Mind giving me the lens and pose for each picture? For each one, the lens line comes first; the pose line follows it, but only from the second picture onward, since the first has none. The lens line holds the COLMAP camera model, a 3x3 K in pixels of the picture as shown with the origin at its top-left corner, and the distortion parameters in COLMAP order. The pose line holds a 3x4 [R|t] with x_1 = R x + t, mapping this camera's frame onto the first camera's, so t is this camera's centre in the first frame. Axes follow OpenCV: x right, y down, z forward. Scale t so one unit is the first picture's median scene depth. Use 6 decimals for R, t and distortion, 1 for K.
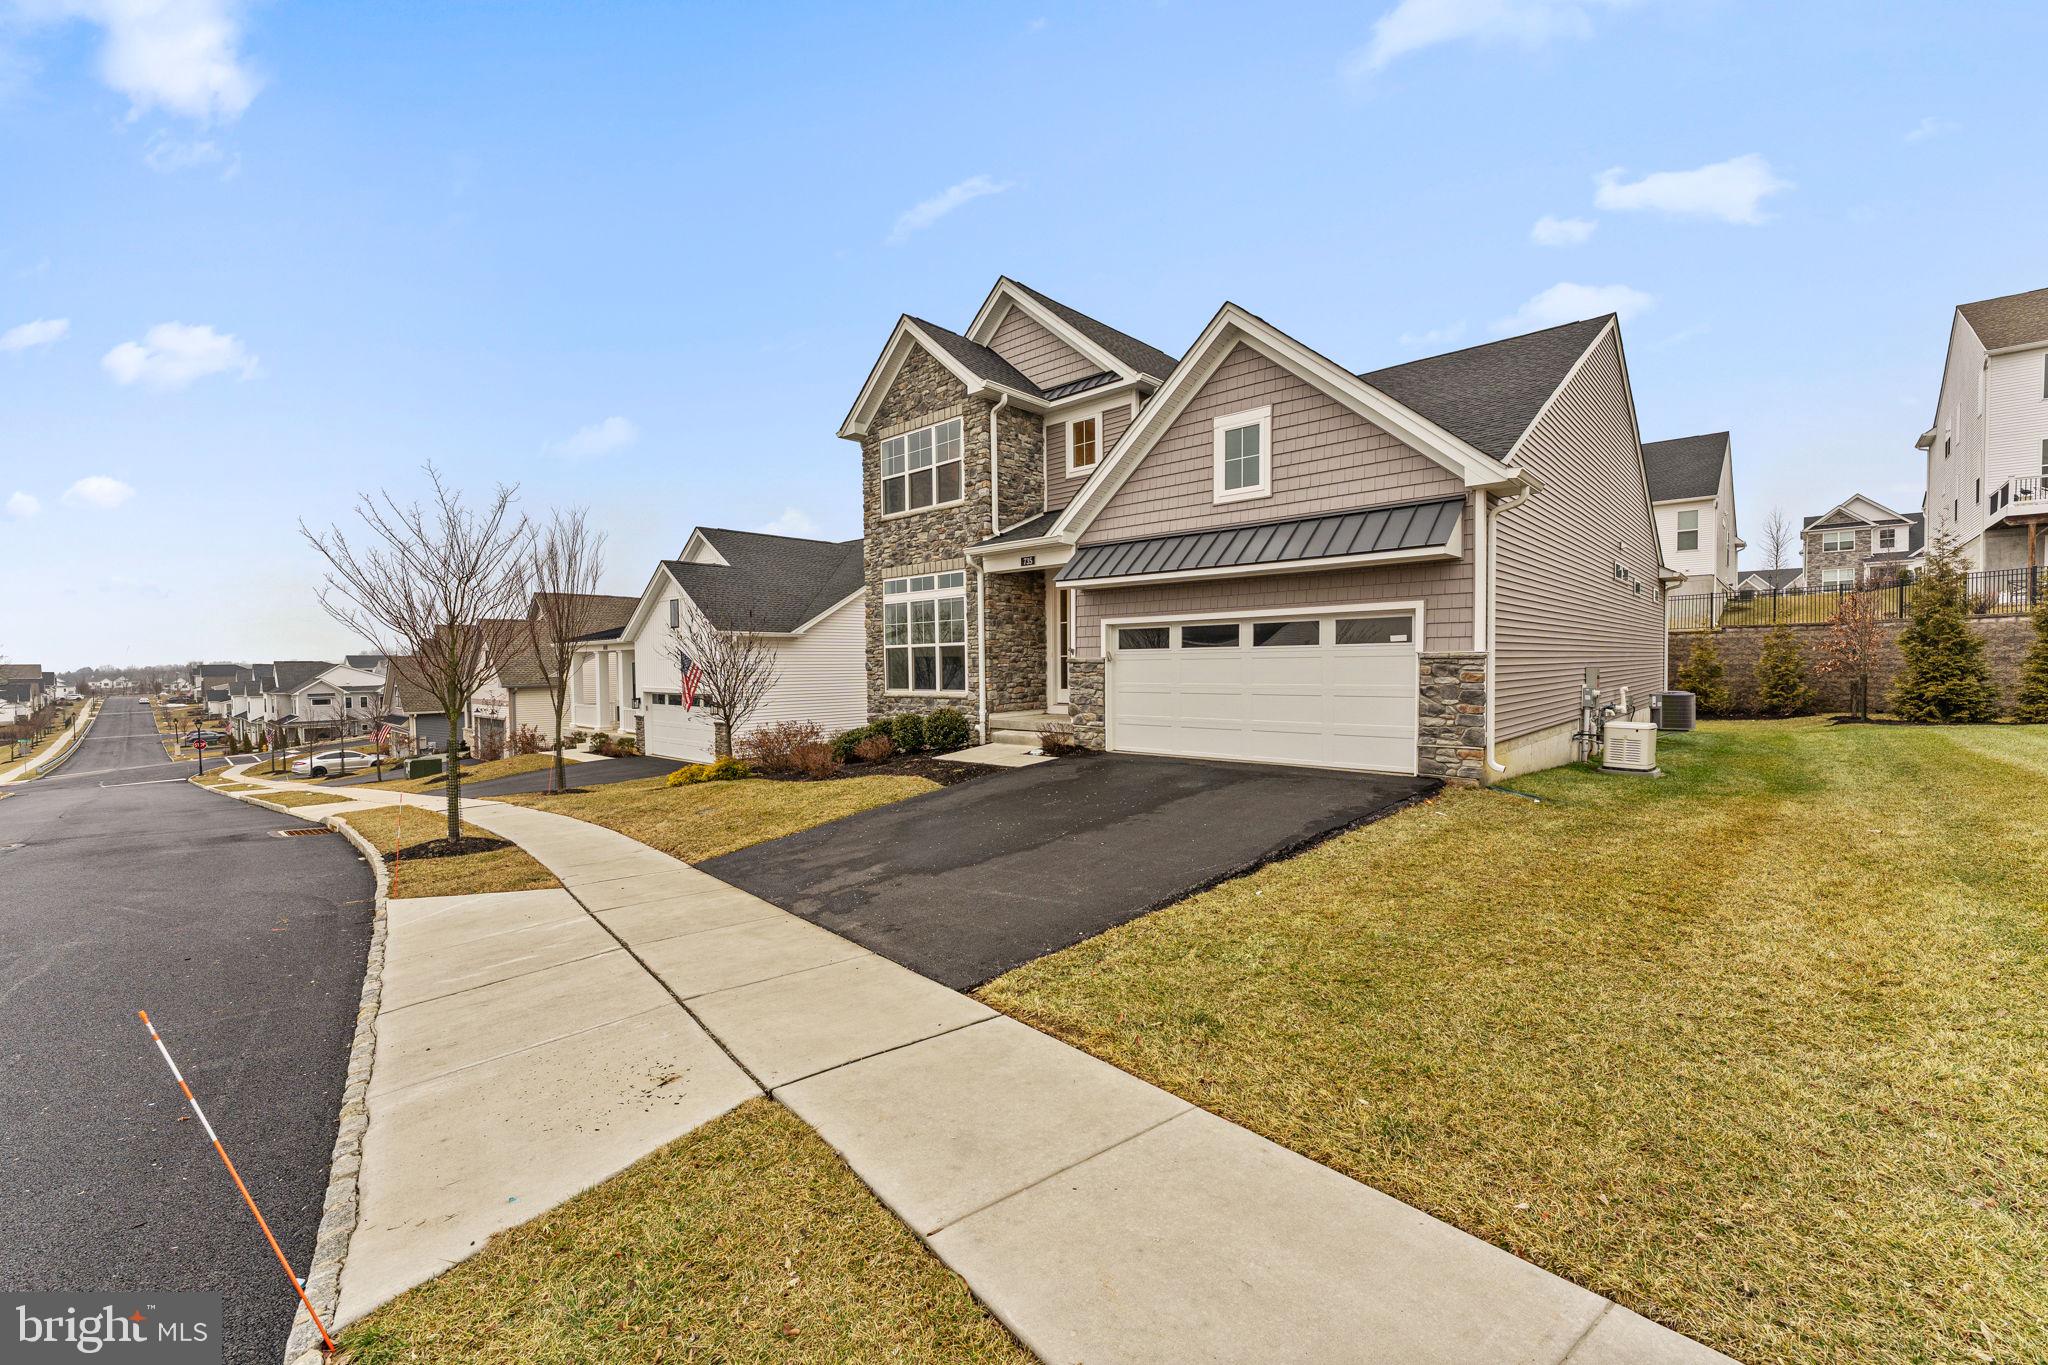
lens RADIAL K [[829.9, 0, 1012.7], [0, 829.9, 681.3], [0, 0, 1]] dist [-0.001496, -0.000238]
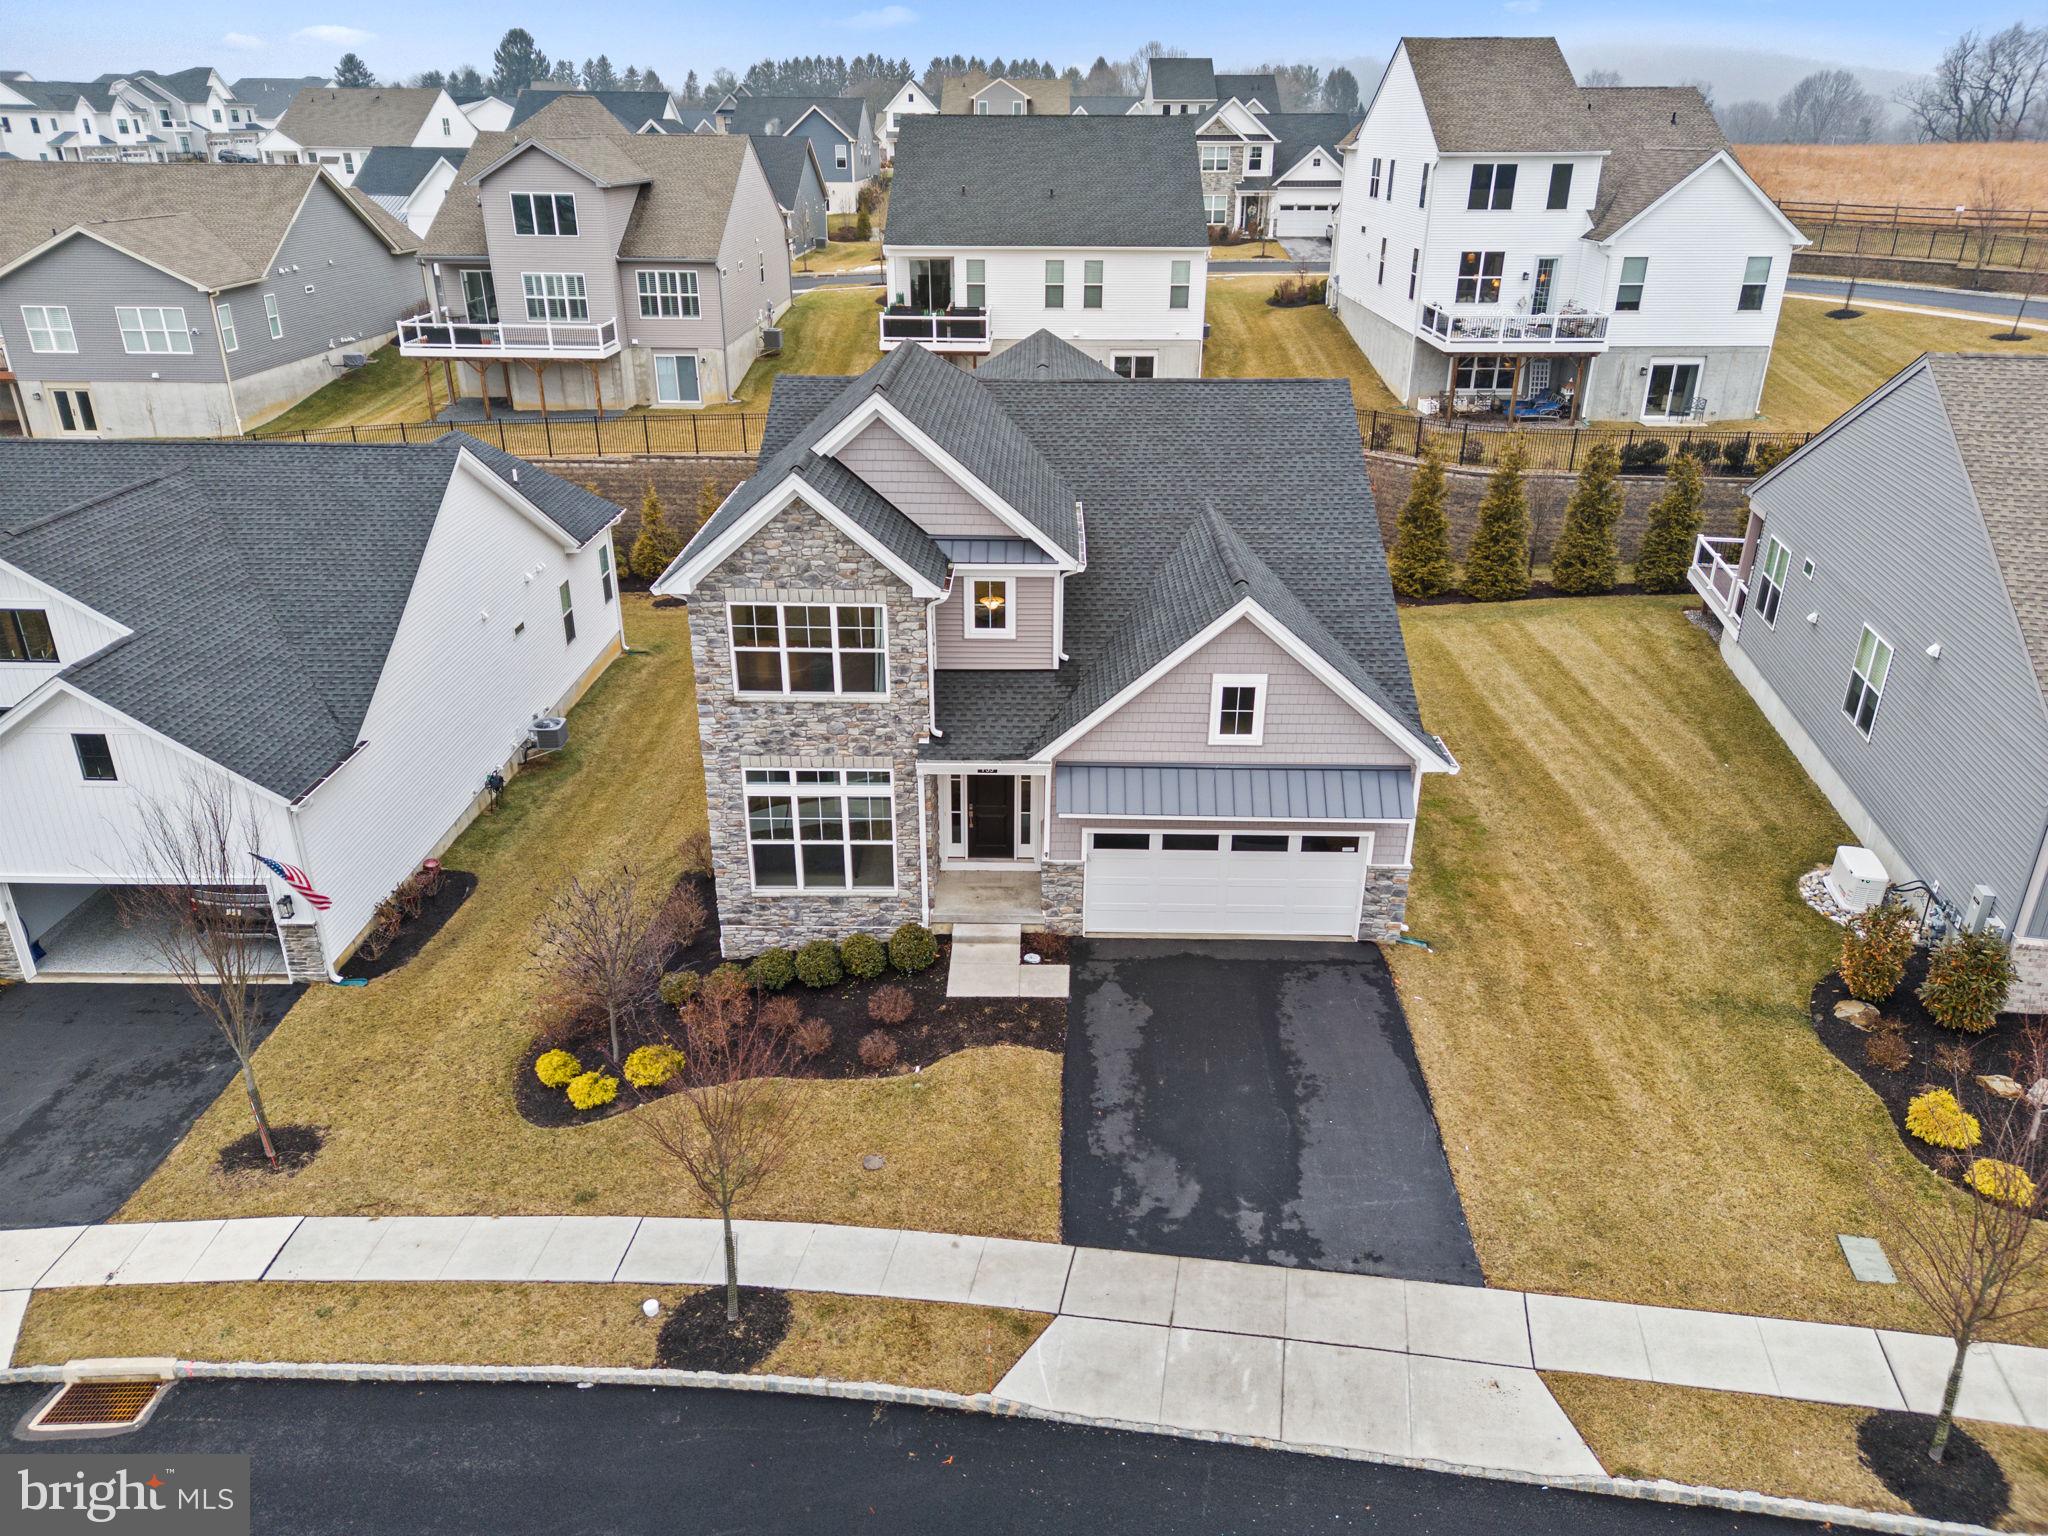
lens RADIAL K [[1412.7, 0, 1024.0], [0, 1412.7, 768.0], [0, 0, 1]] dist [0.036212, -0.000408]
pose [[0.739992, -0.265919, 0.617817, -1.029896], [0.005772, 0.921007, 0.389504, -0.840296], [-0.672590, -0.284664, 0.683073, -0.146344]]
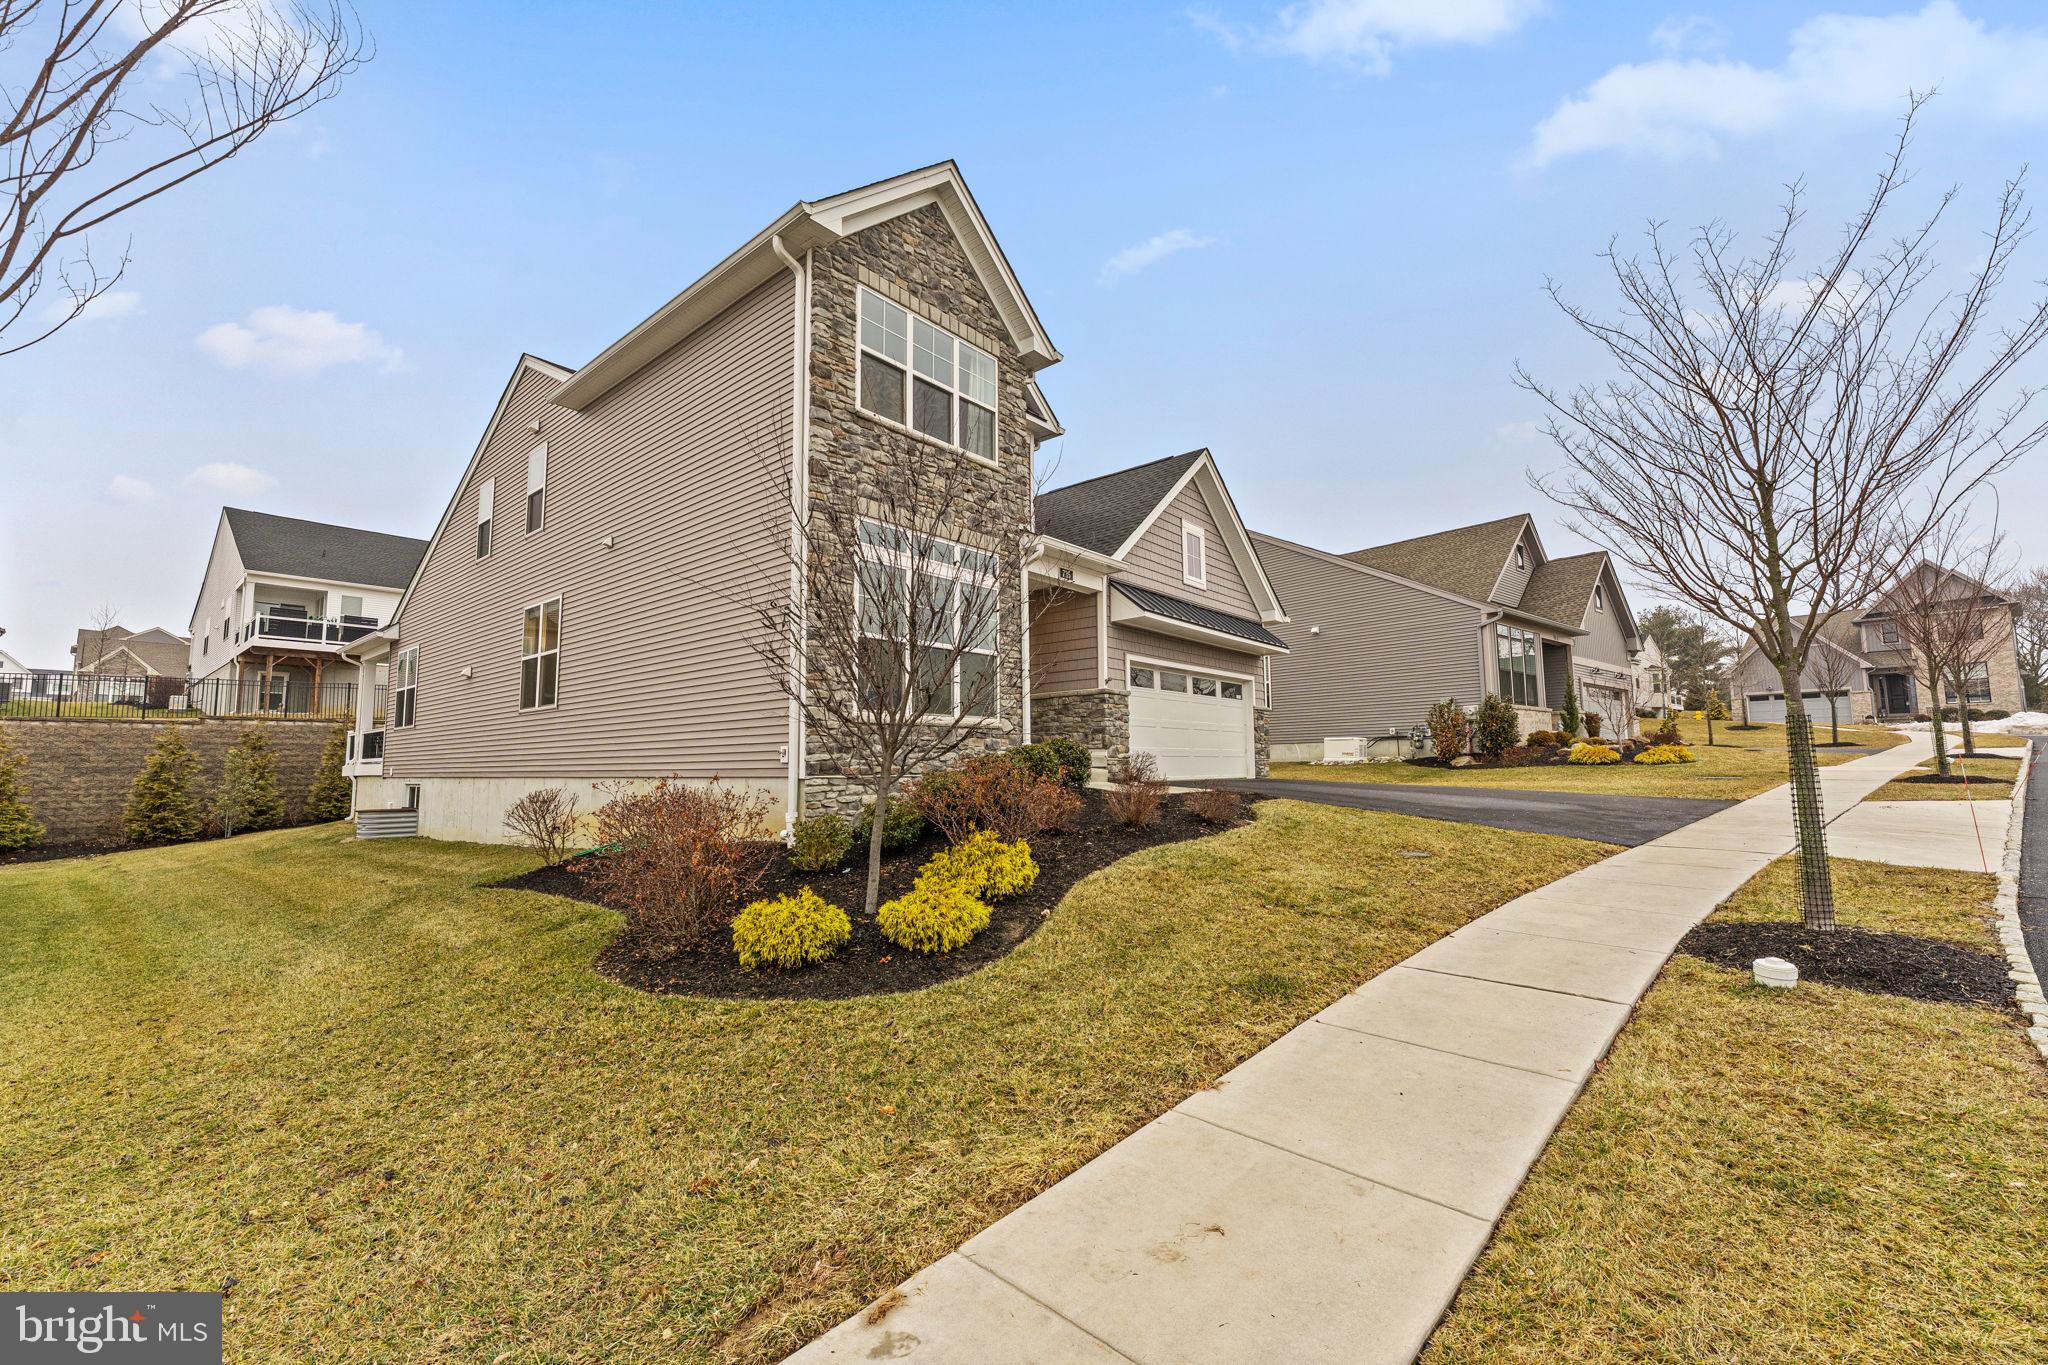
lens RADIAL K [[829.9, 0, 1012.7], [0, 829.9, 681.3], [0, 0, 1]] dist [-0.001496, -0.000238]
pose [[-0.050367, 0.114988, 0.992089, -0.909480], [0.029737, 0.993082, -0.113593, 0.072419], [-0.998288, 0.023781, -0.053438, 1.195774]]
